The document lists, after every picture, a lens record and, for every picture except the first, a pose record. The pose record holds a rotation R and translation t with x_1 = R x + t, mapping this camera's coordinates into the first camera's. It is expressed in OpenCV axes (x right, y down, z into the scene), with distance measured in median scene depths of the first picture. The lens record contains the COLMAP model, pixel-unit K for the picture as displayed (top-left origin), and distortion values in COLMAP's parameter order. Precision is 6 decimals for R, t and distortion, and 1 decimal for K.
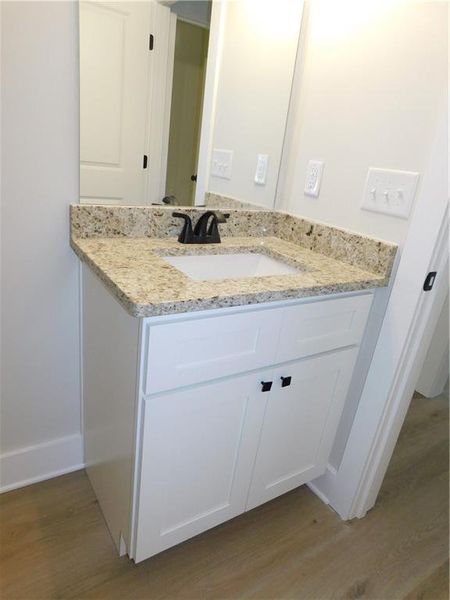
lens RADIAL K [[400.6, 0, 225.0], [0, 400.6, 300.0], [0, 0, 1]] dist [-0.024910, -0.001634]
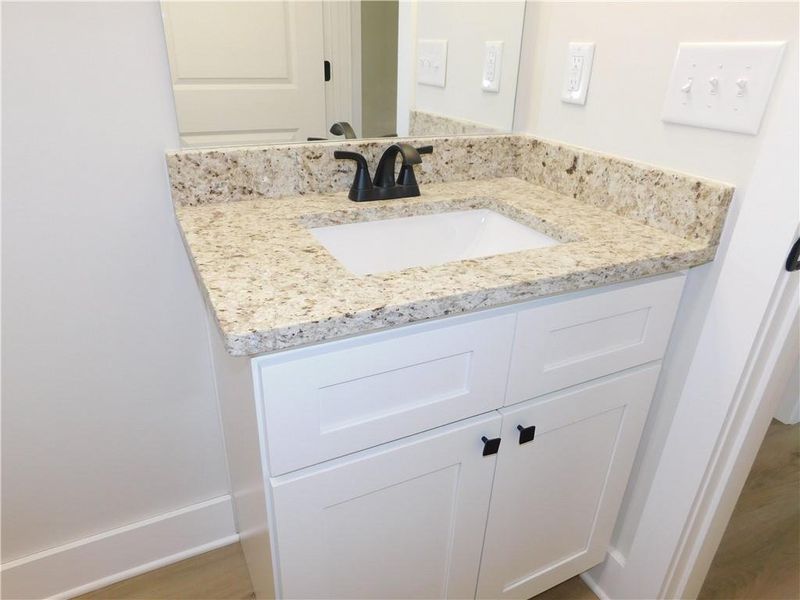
lens RADIAL K [[542.2, 0, 400.9], [0, 542.2, 301.7], [0, 0, 1]] dist [-0.036931, 0.040003]
pose [[0.988731, -0.031477, -0.146358, 0.083200], [0.043301, 0.995988, 0.078319, -0.053294], [0.143306, -0.083774, 0.986126, 0.190564]]
